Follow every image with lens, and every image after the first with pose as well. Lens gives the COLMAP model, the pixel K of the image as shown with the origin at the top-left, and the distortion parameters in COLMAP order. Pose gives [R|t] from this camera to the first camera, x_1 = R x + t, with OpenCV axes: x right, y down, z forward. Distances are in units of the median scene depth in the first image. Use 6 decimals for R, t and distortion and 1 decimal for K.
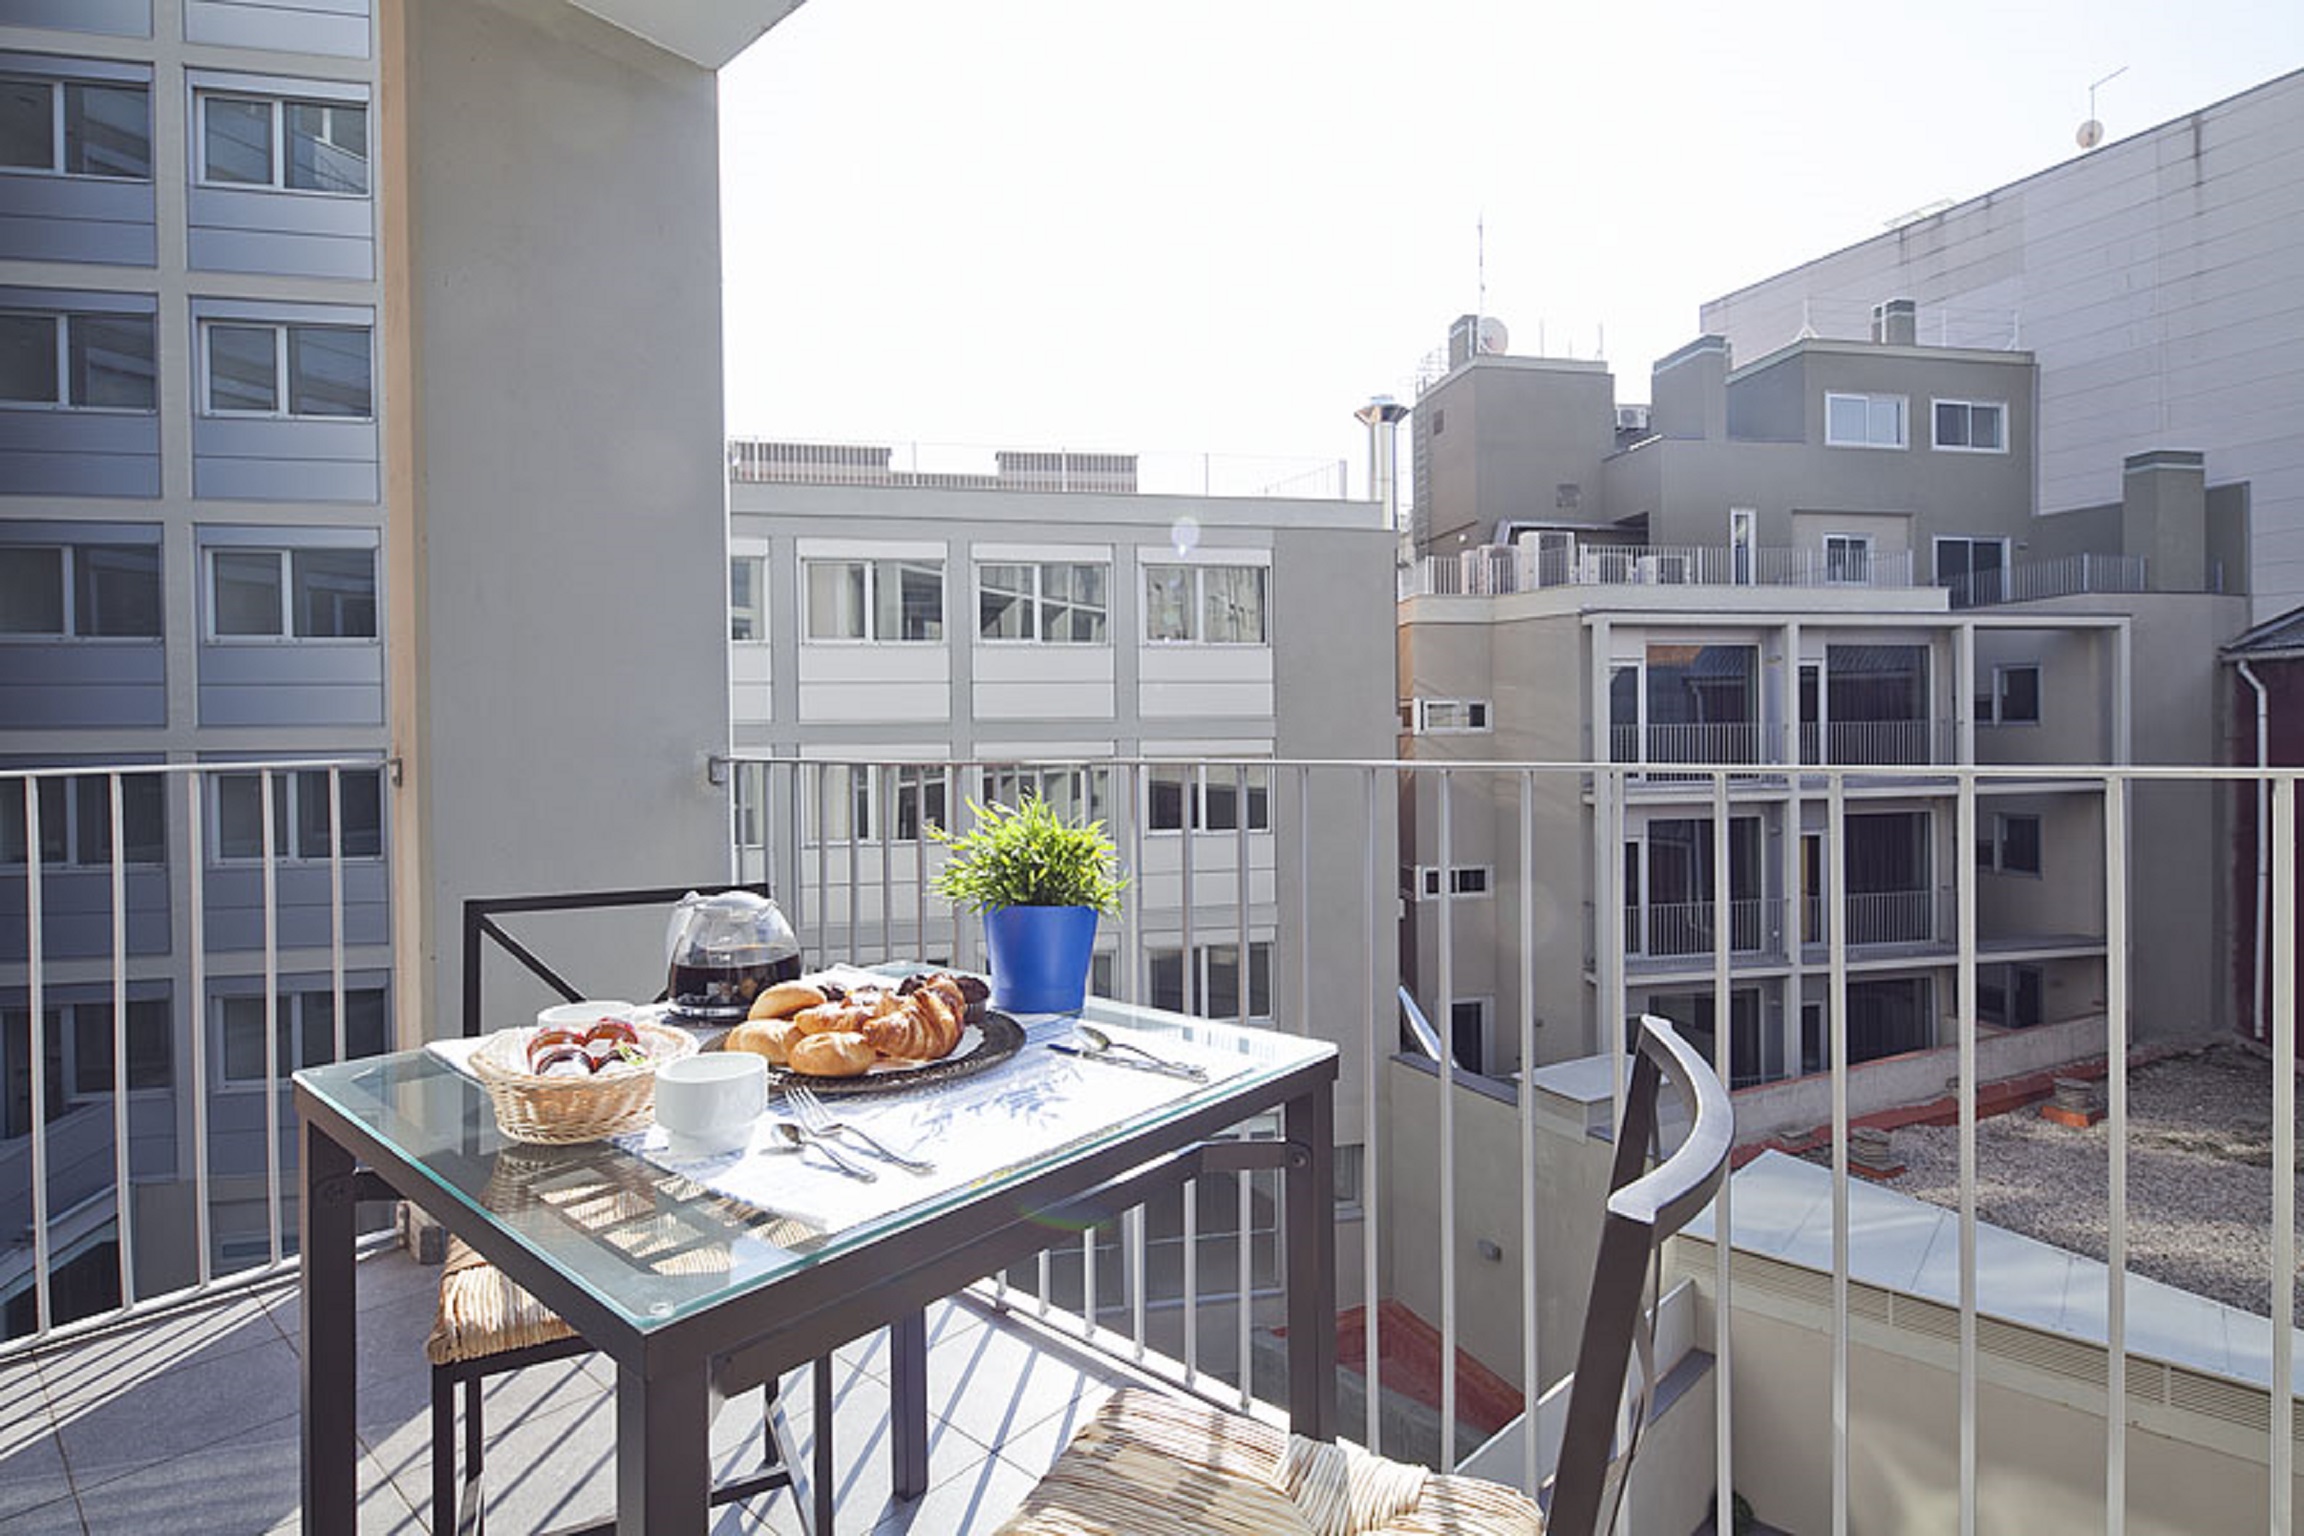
lens RADIAL K [[1121.7, 0, 1149.8], [0, 1121.7, 759.1], [0, 0, 1]] dist [0.000616, -0.003697]
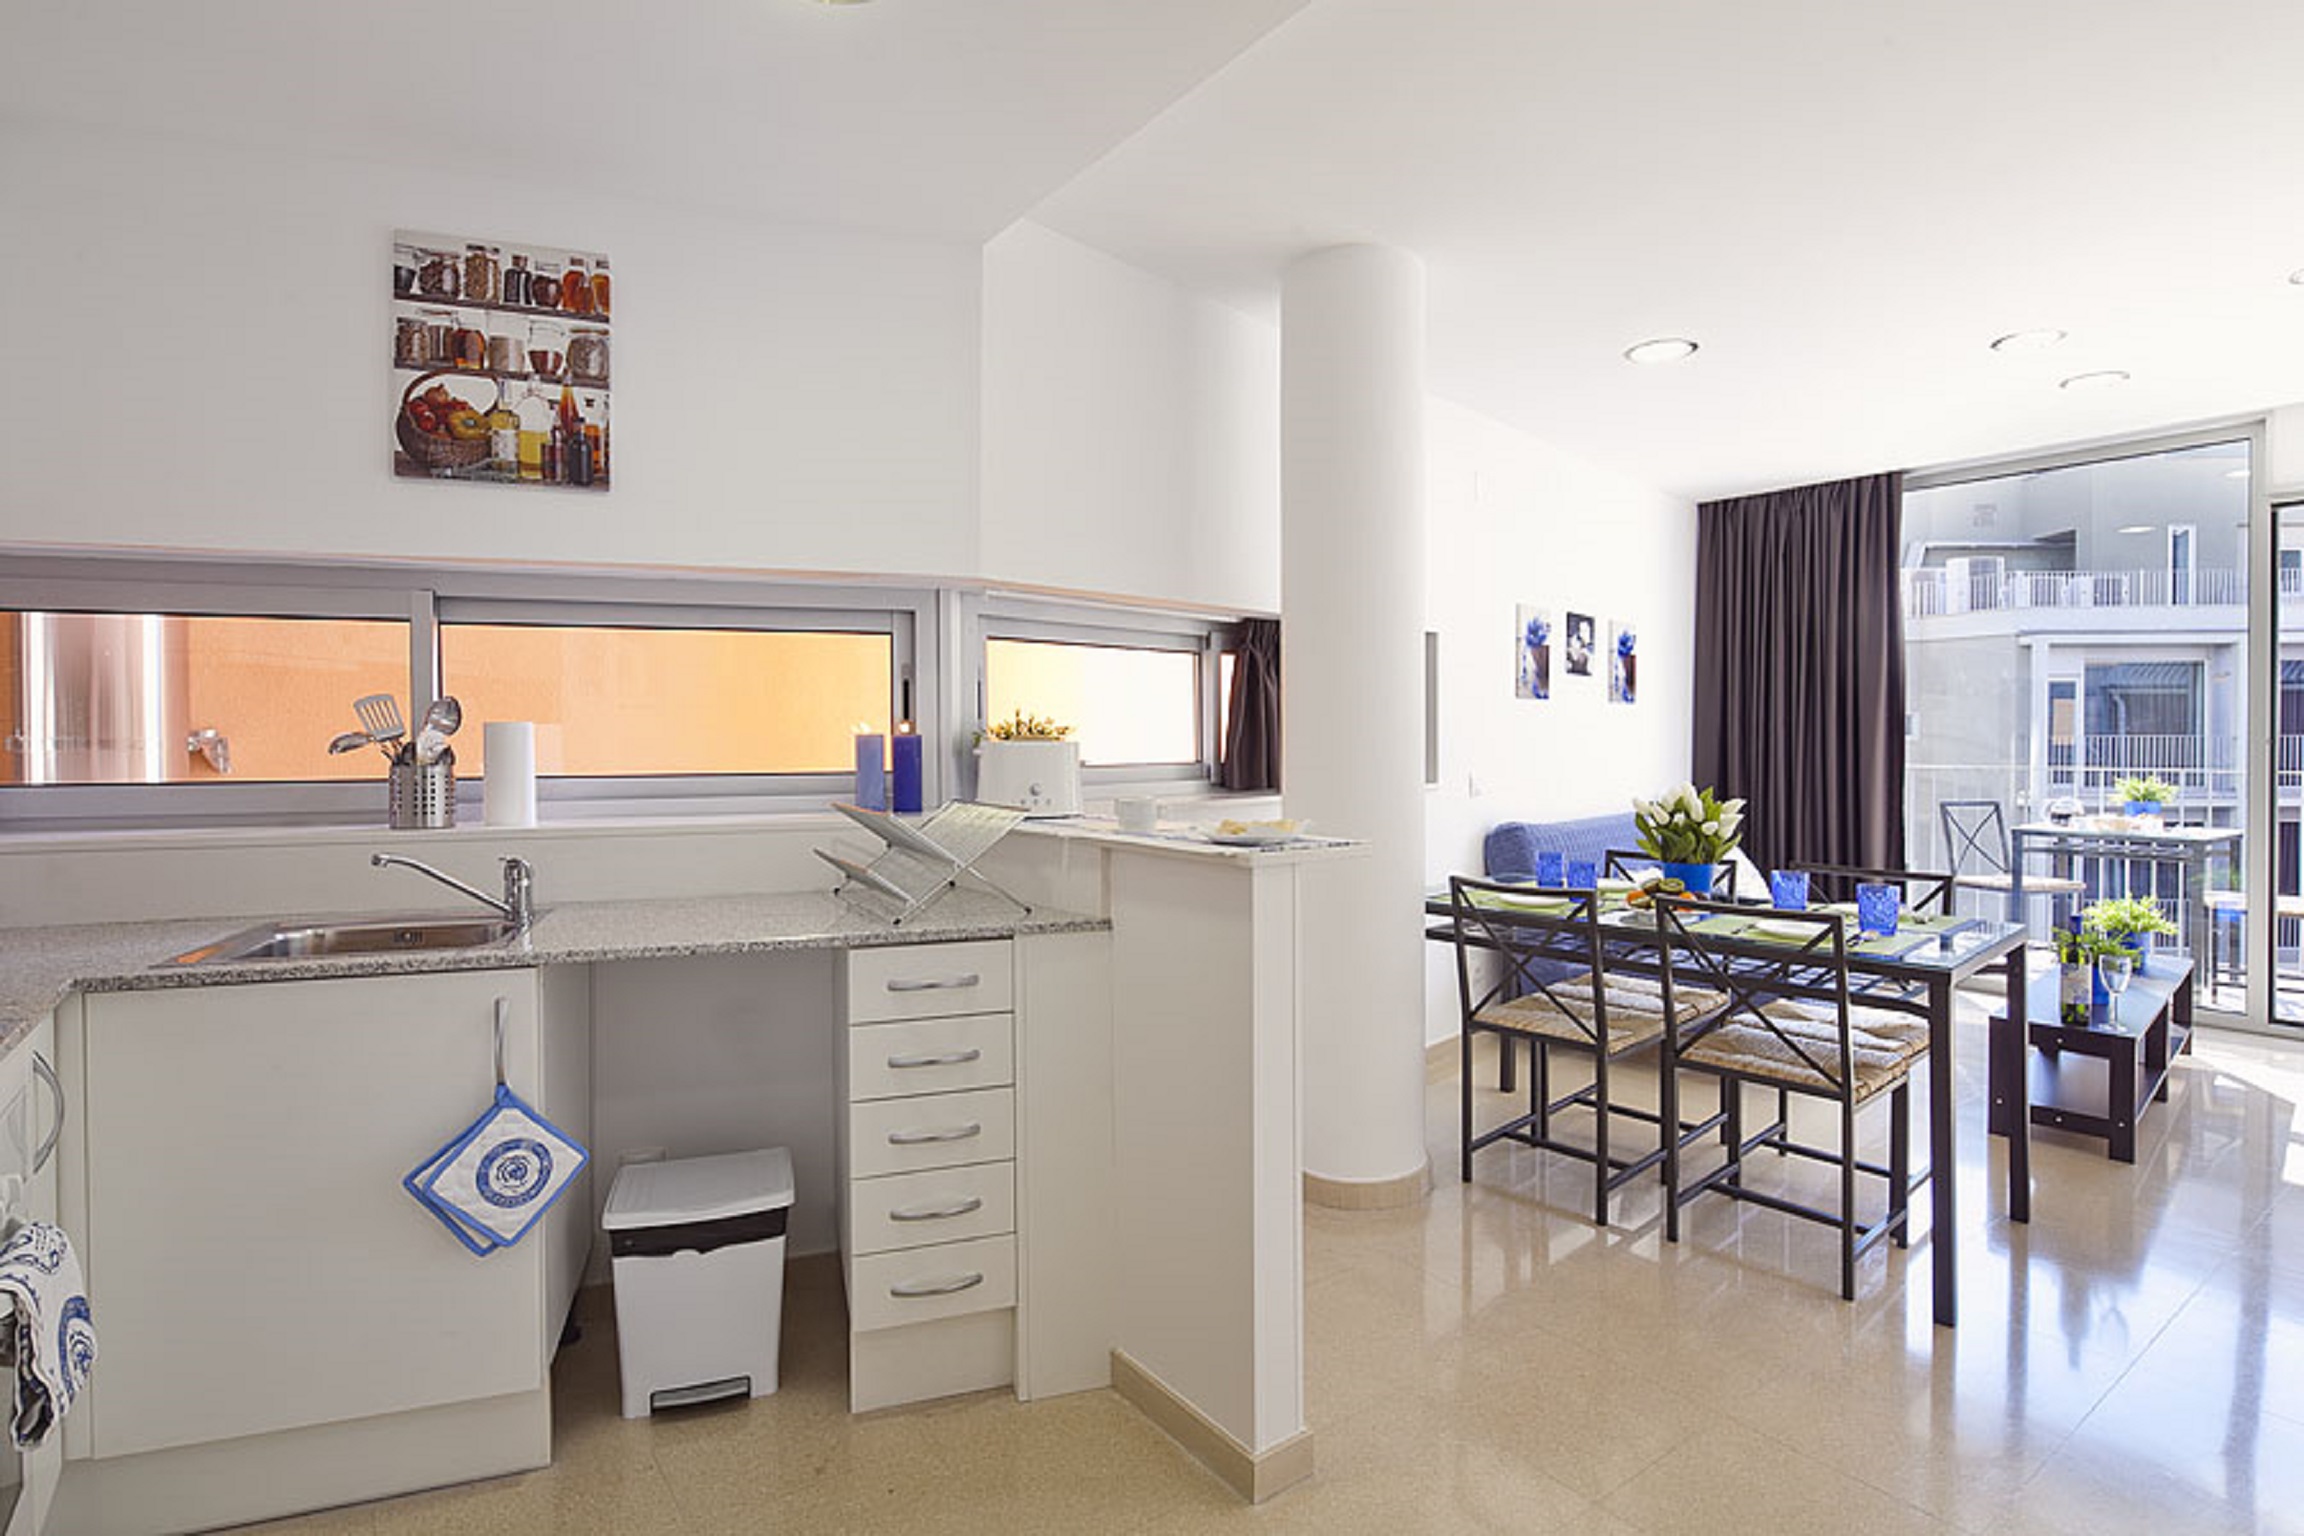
lens RADIAL K [[1121.7, 0, 1144.7], [0, 1121.7, 754.5], [0, 0, 1]] dist [0.000616, -0.003697]
pose [[0.971786, 0.012743, -0.235522, -0.163992], [-0.012782, 0.999917, 0.001359, -0.000463], [0.235520, 0.001690, 0.971868, -0.240823]]
